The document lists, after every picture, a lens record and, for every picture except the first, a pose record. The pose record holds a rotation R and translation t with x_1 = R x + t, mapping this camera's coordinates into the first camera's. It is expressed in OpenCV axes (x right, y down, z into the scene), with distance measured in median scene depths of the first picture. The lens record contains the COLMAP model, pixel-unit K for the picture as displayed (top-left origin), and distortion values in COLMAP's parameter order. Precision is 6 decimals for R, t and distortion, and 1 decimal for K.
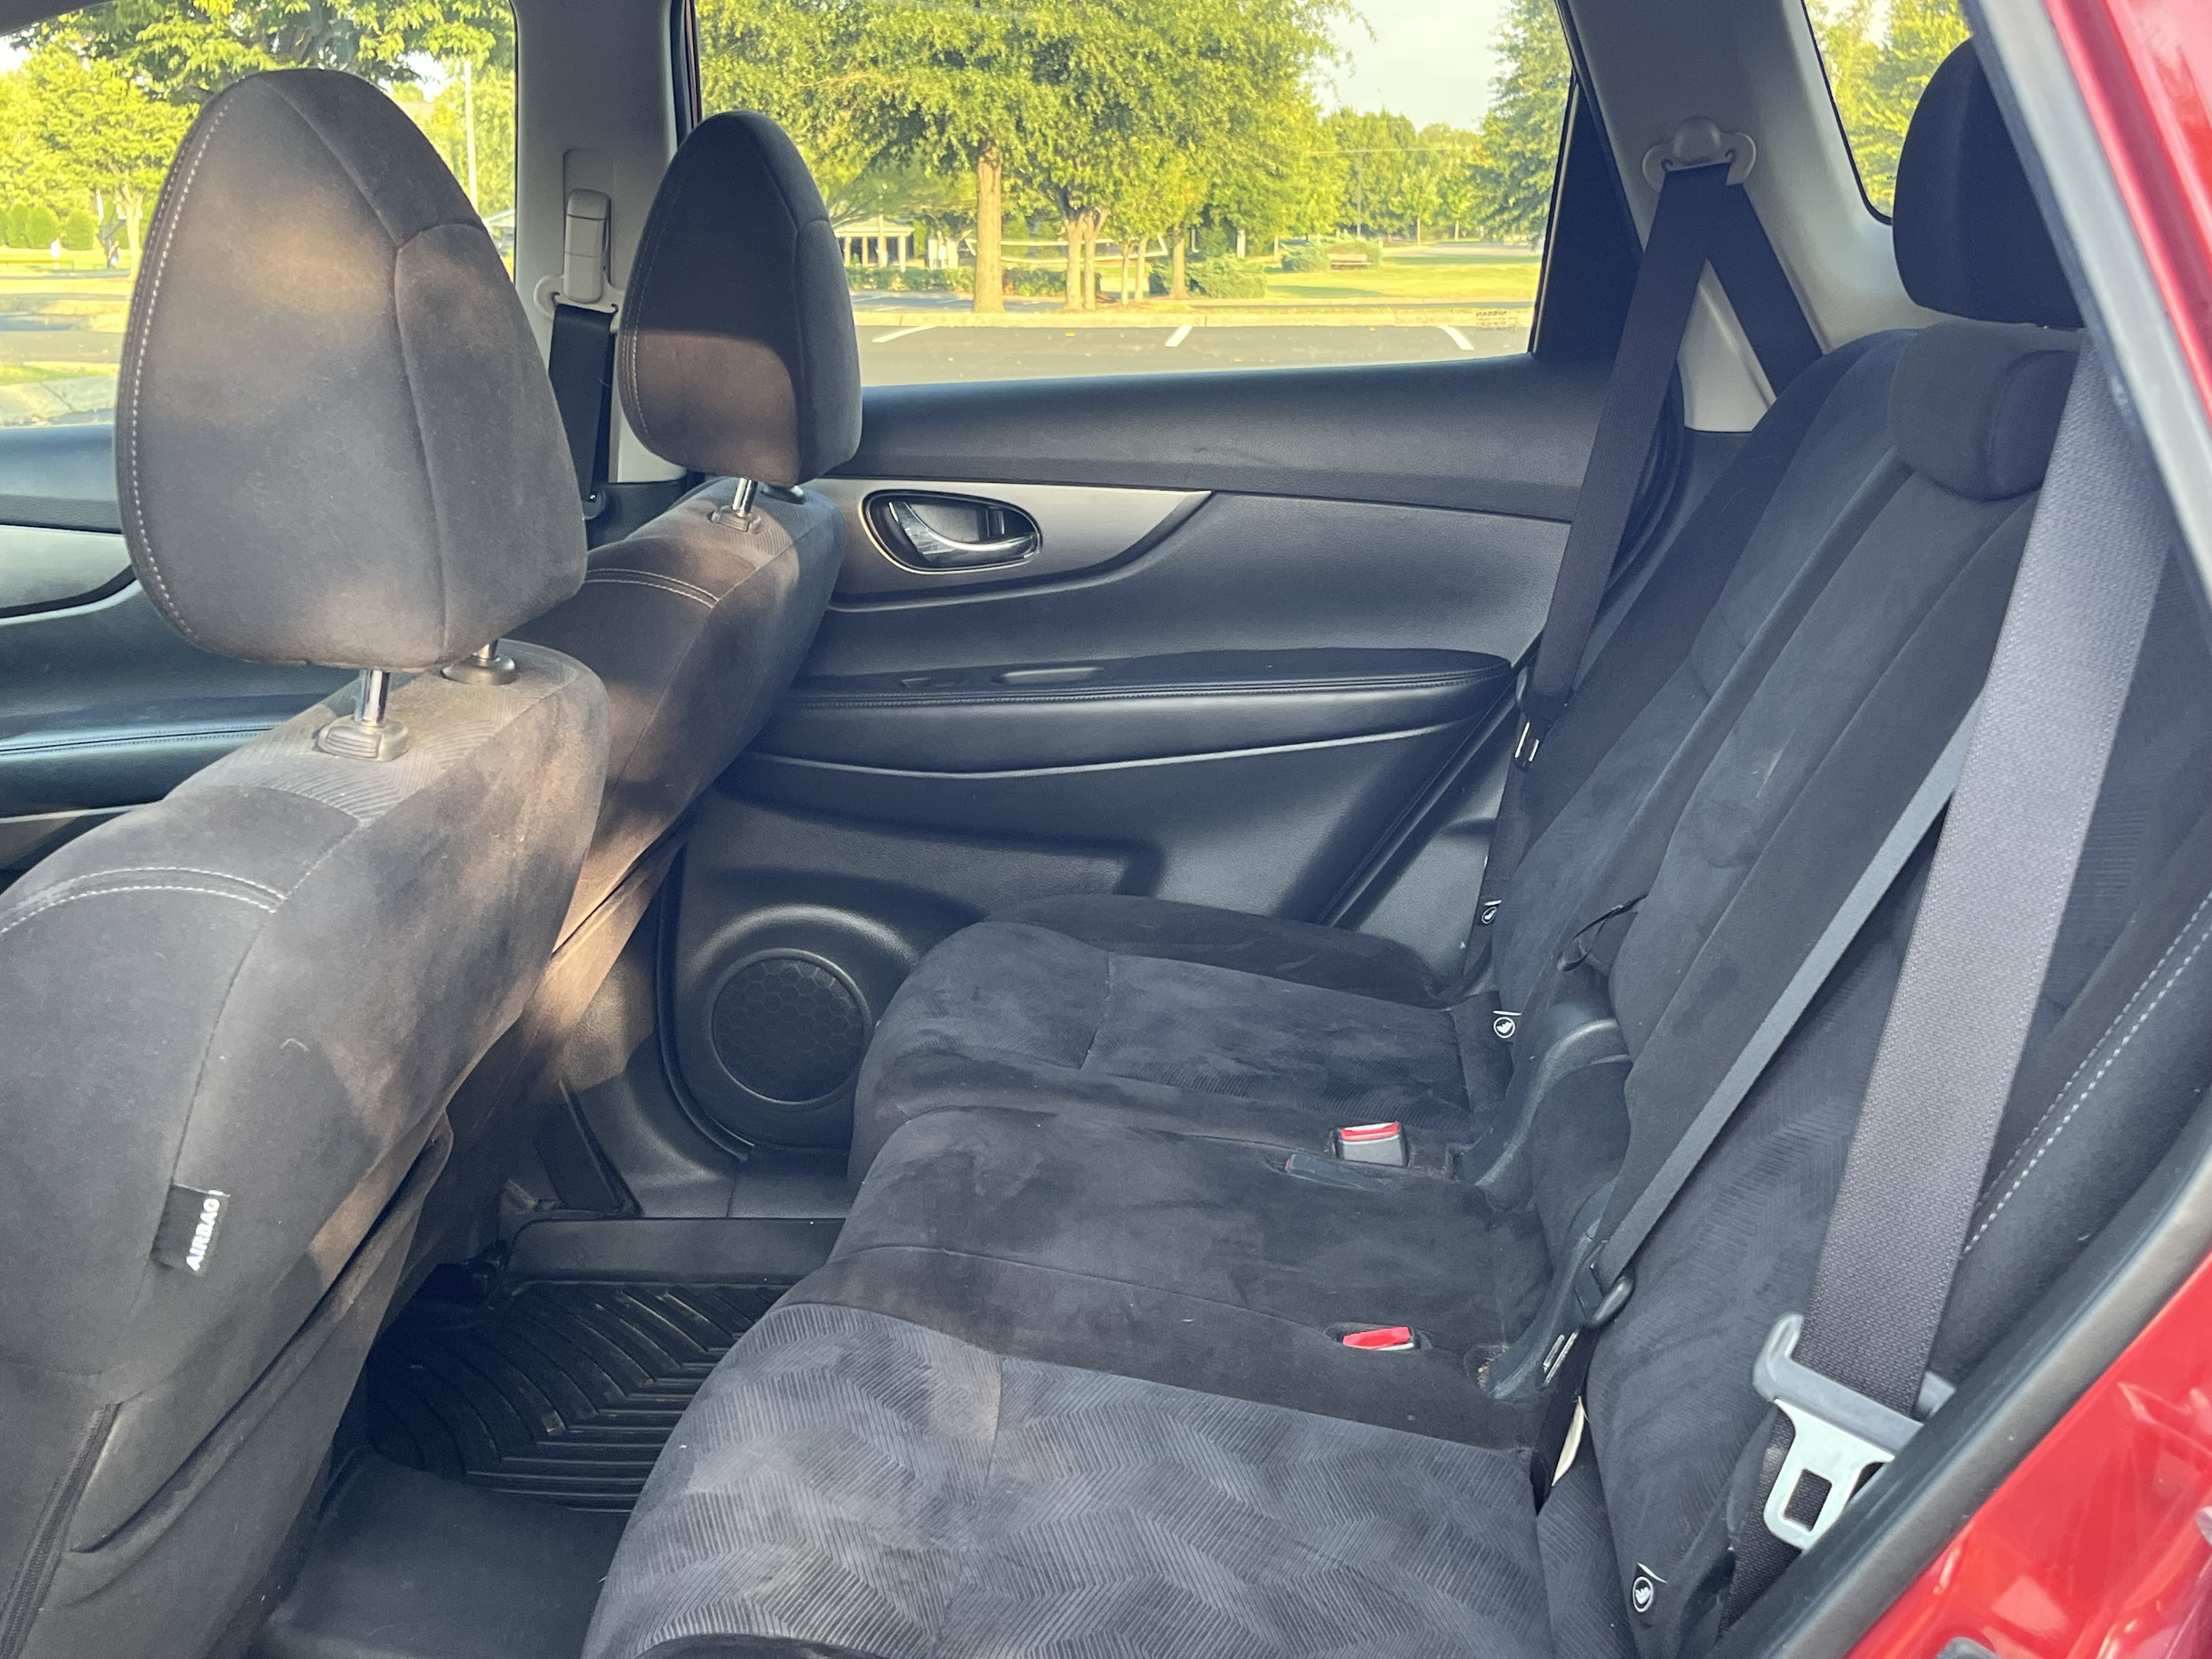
lens RADIAL K [[2602.9, 0, 1106.0], [0, 2602.9, 829.5], [0, 0, 1]] dist [0.017863, -0.018650]
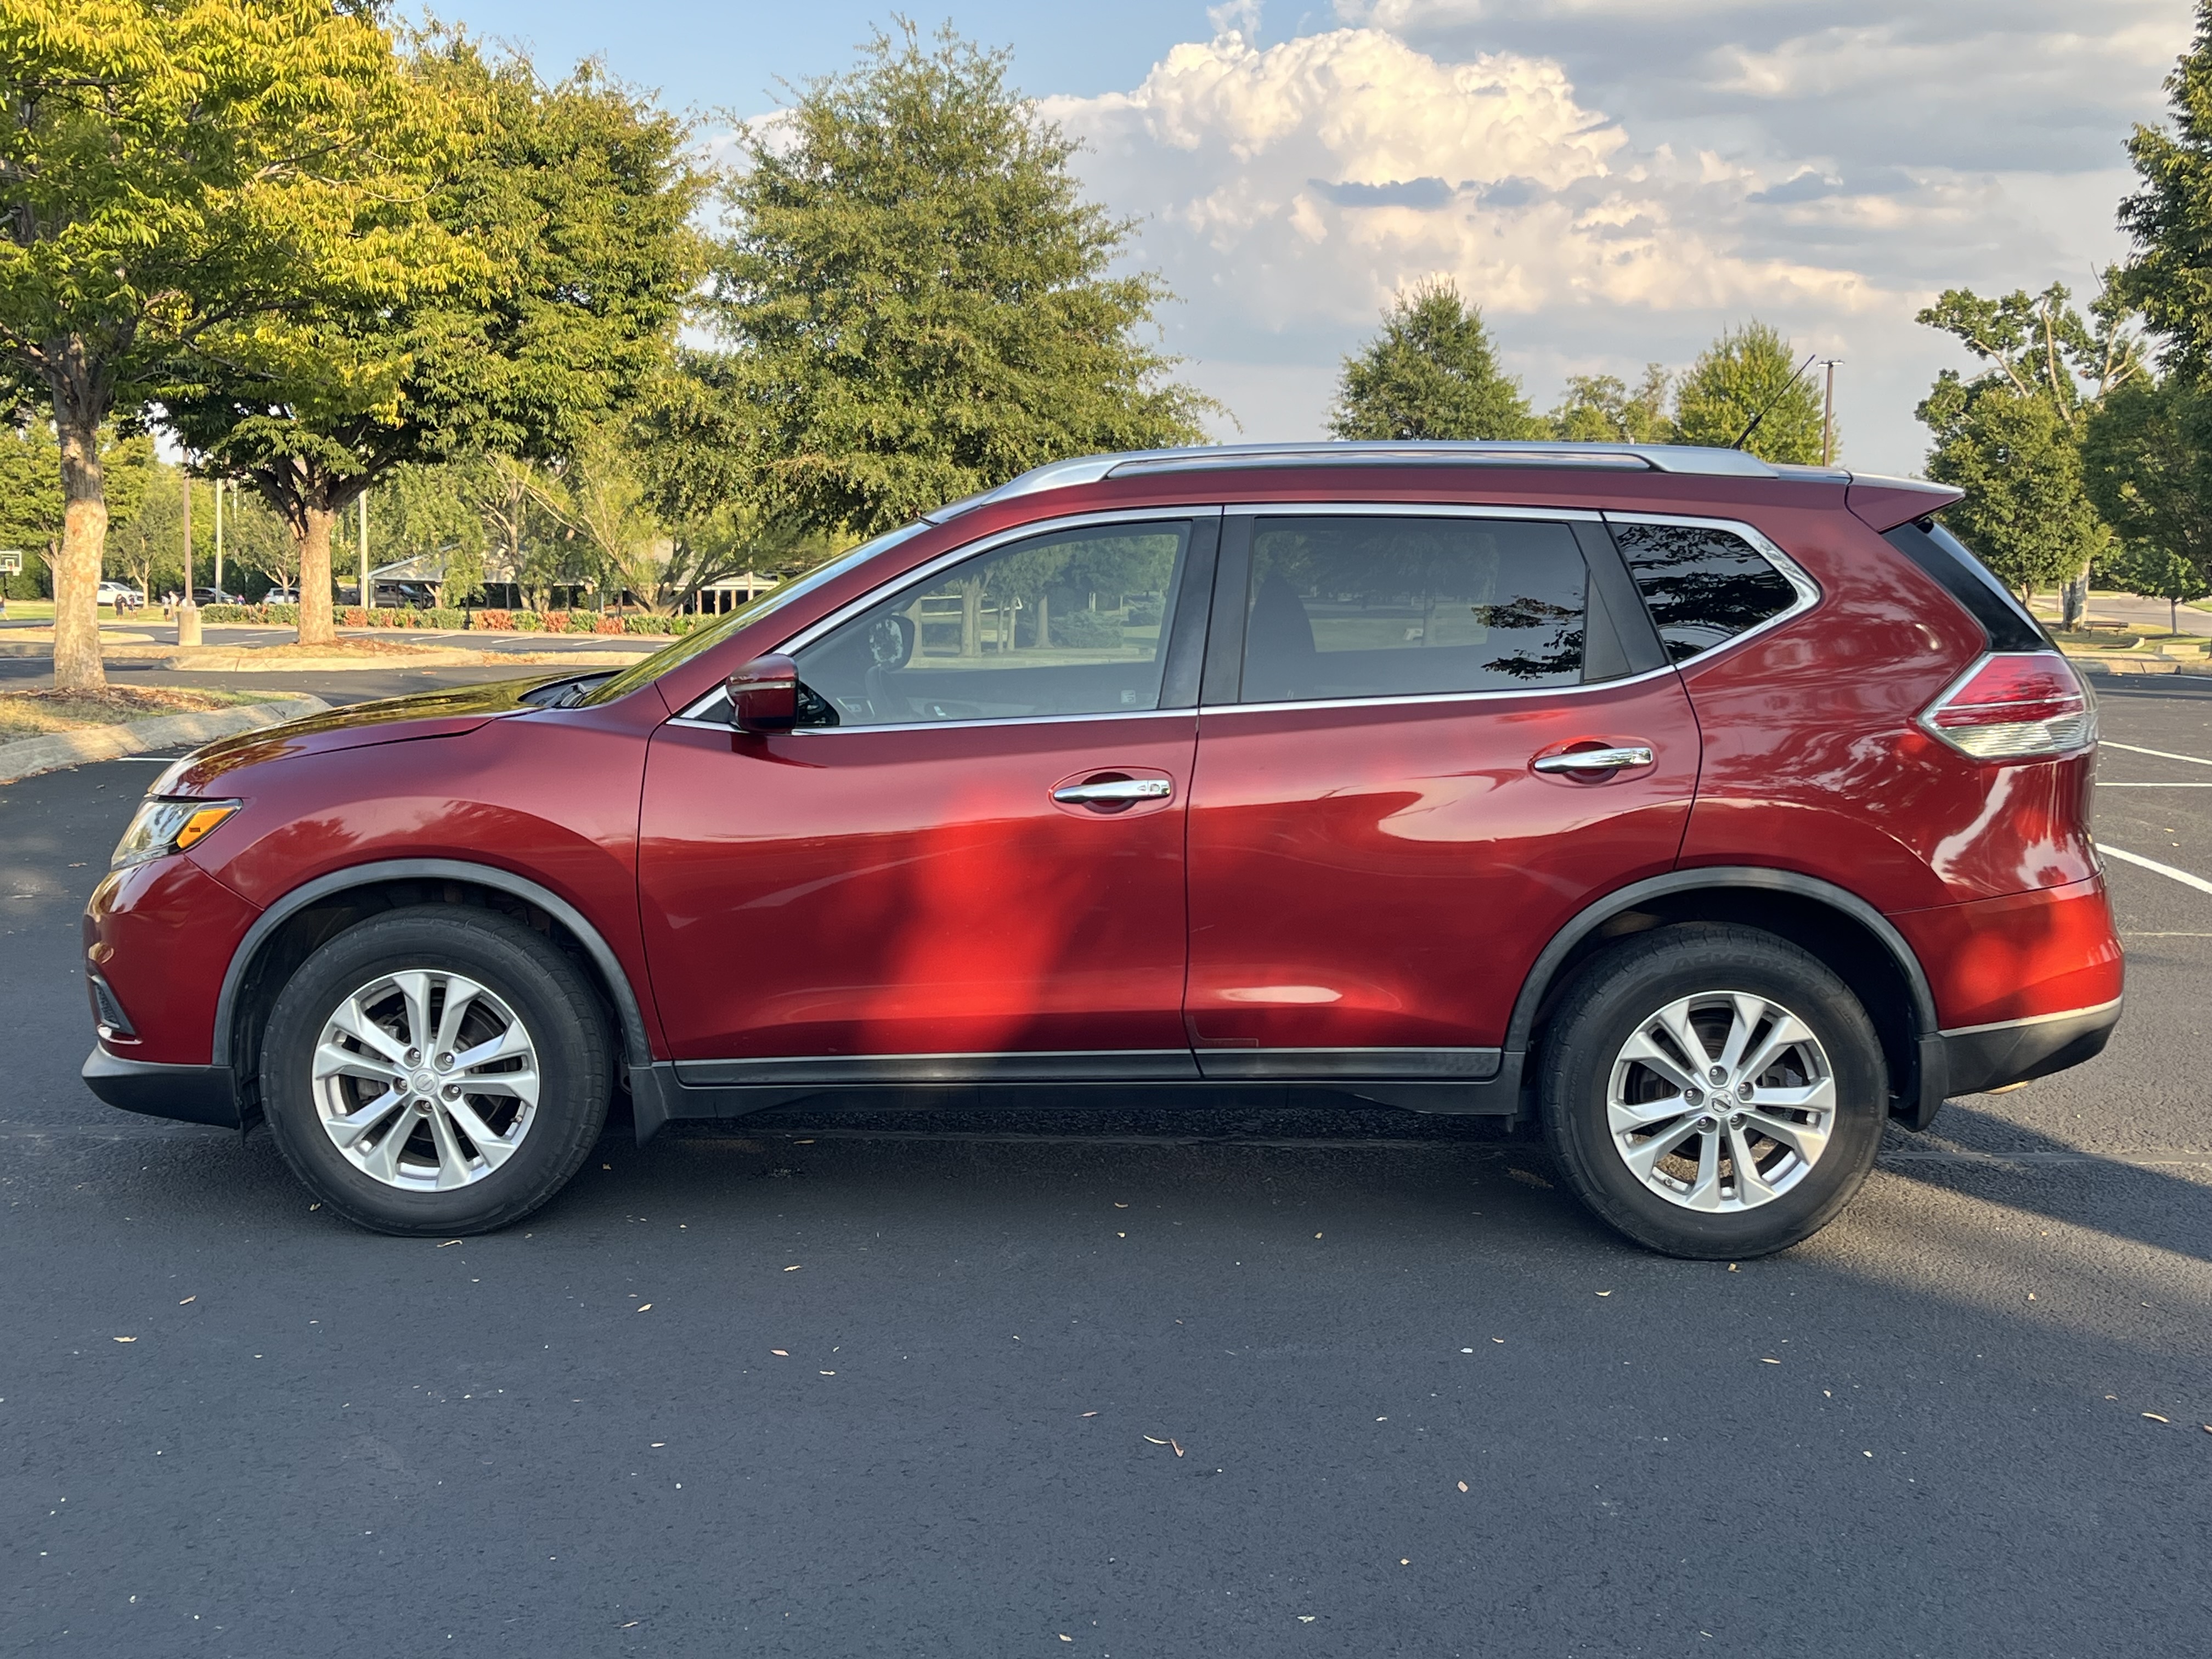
lens RADIAL K [[2688.6, 0, 1106.0], [0, 2688.6, 829.5], [0, 0, 1]] dist [0.164257, -0.516330]
pose [[0.997540, -0.004297, 0.069973, -0.045859], [0.013715, 0.990795, -0.134676, 0.041655], [-0.068750, 0.135305, 0.988416, -0.187687]]
